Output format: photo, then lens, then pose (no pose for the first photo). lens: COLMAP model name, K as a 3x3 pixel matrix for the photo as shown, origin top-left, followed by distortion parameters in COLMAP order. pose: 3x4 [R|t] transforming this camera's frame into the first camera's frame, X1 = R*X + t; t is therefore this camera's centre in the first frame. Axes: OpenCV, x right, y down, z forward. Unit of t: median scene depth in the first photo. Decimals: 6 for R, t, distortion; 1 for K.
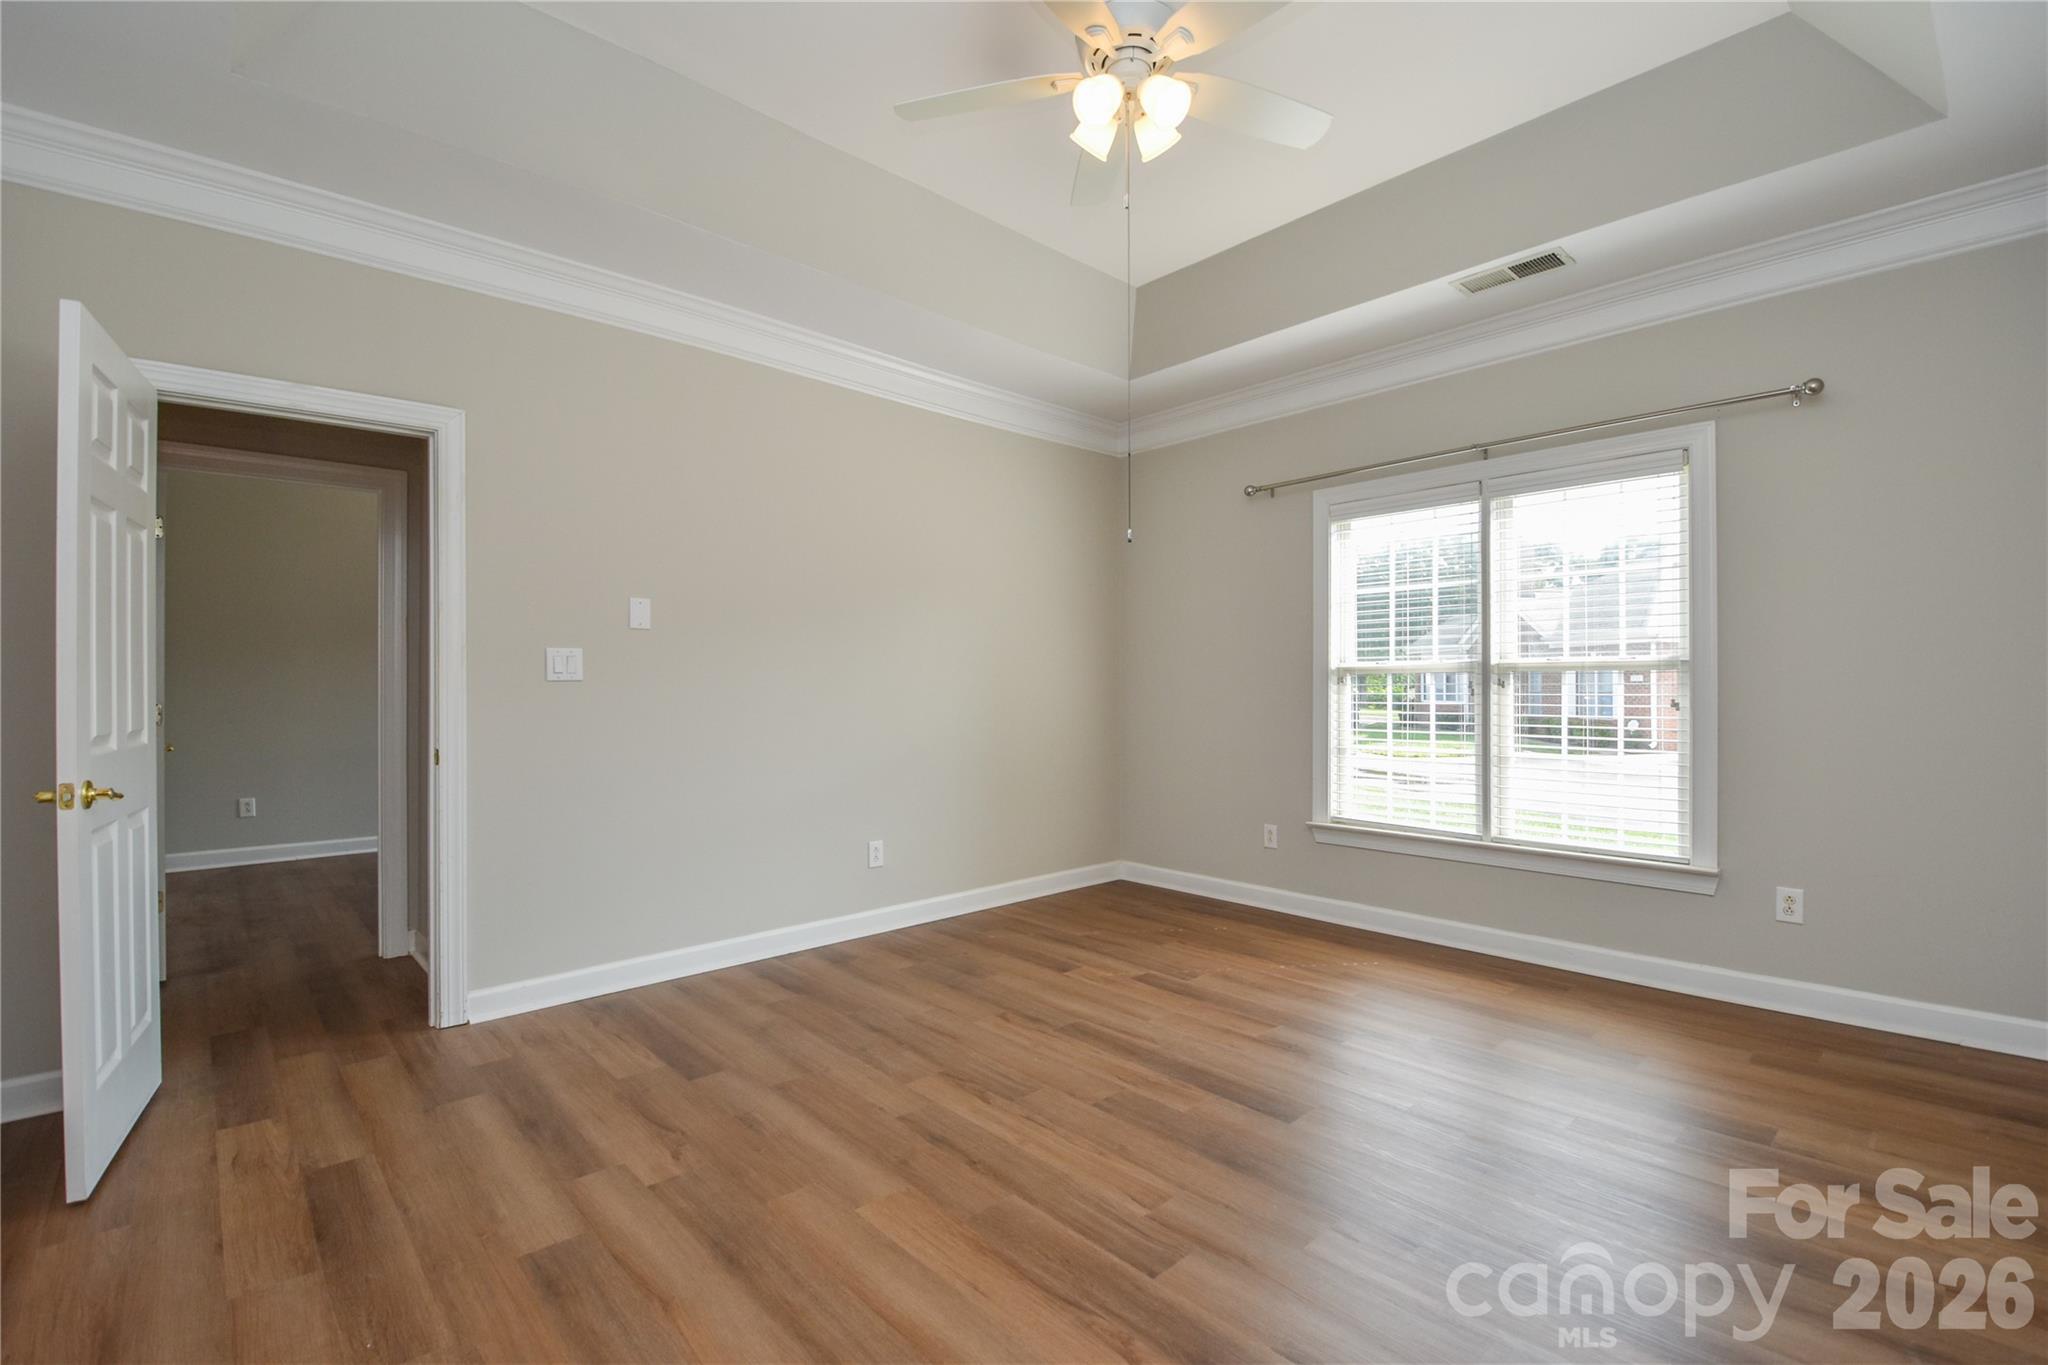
lens RADIAL K [[902.9, 0, 1029.3], [0, 902.9, 683.3], [0, 0, 1]] dist [0.004021, -0.014011]
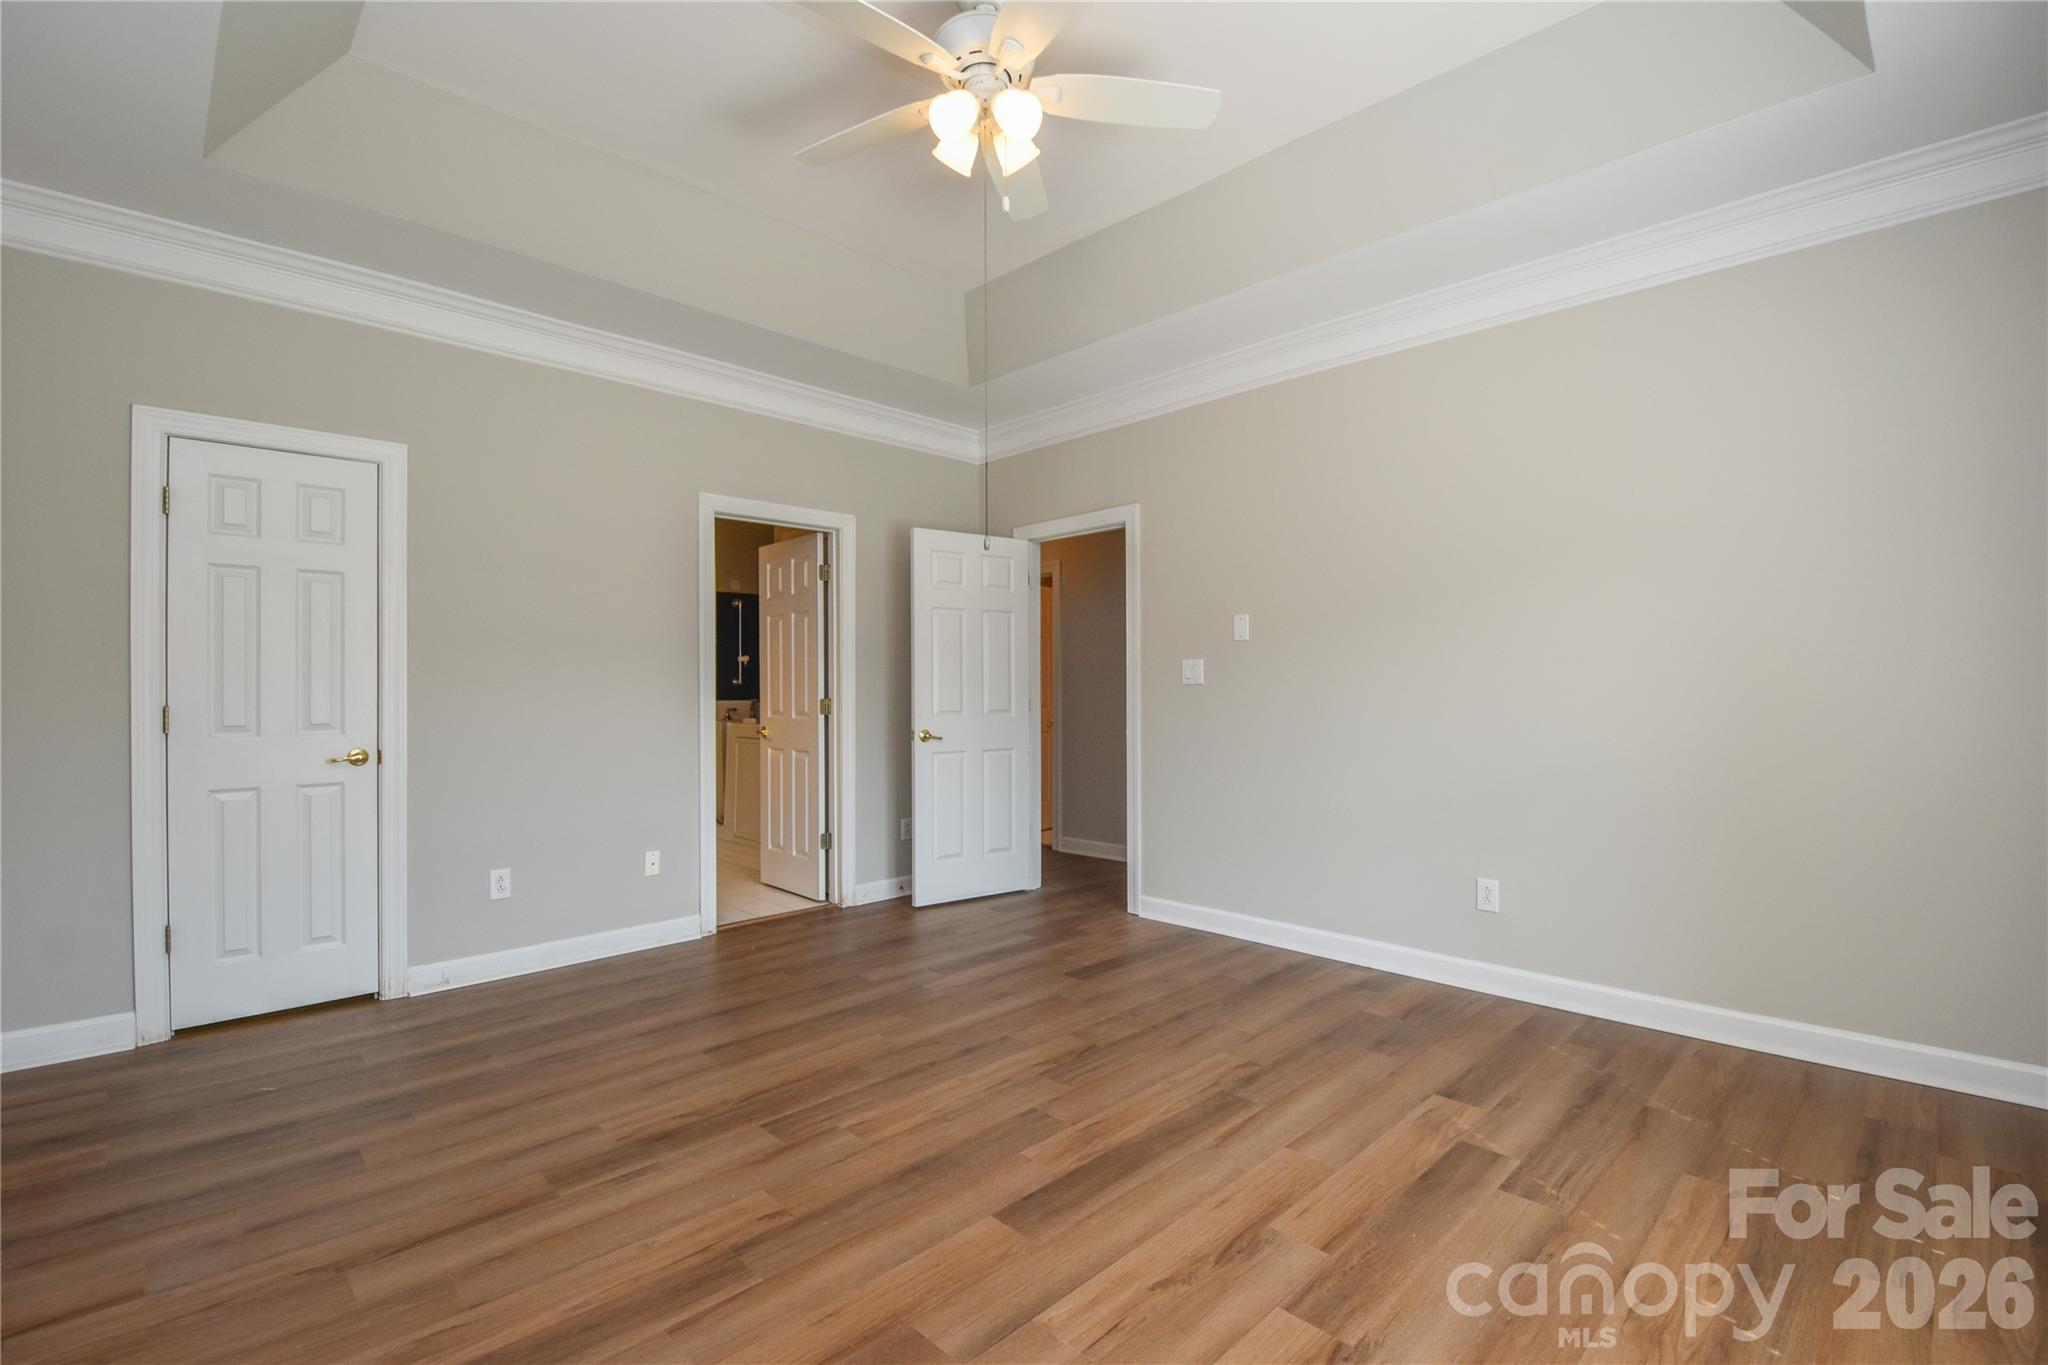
lens RADIAL K [[902.9, 0, 1029.3], [0, 902.9, 683.3], [0, 0, 1]] dist [0.004021, -0.014011]
pose [[0.032087, -0.006110, -0.999466, 0.787385], [0.008028, 0.999951, -0.005855, 0.000485], [0.999453, -0.007836, 0.032134, 0.707580]]
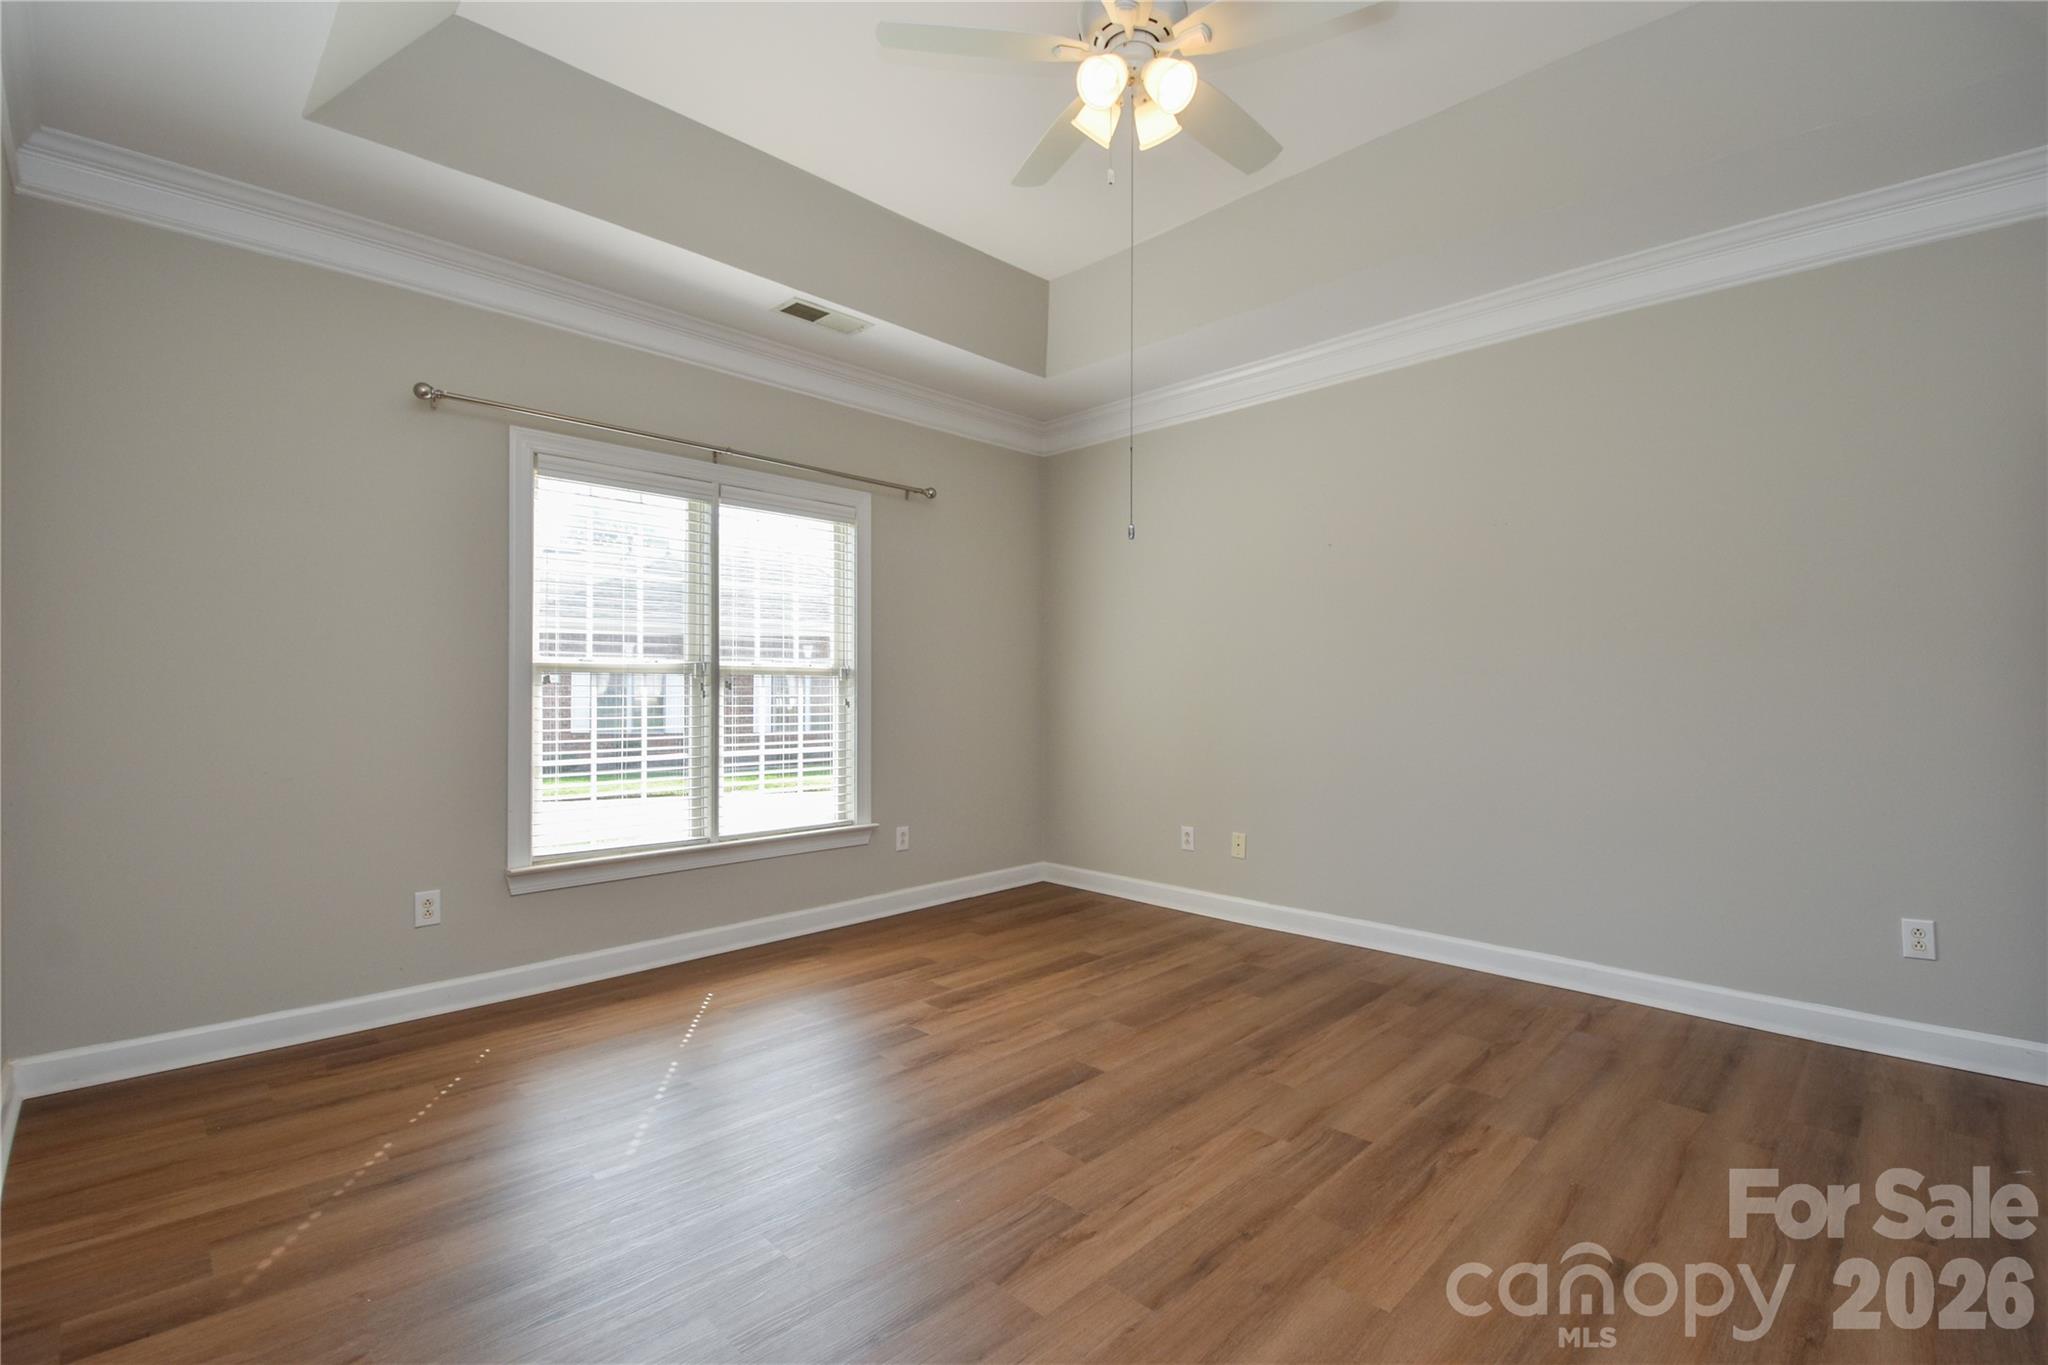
lens RADIAL K [[902.9, 0, 1029.3], [0, 902.9, 683.3], [0, 0, 1]] dist [0.004021, -0.014011]
pose [[-0.040961, 0.009951, 0.999111, -0.593726], [-0.006028, 0.999930, -0.010206, 0.007153], [-0.999143, -0.006441, -0.040898, 0.800918]]
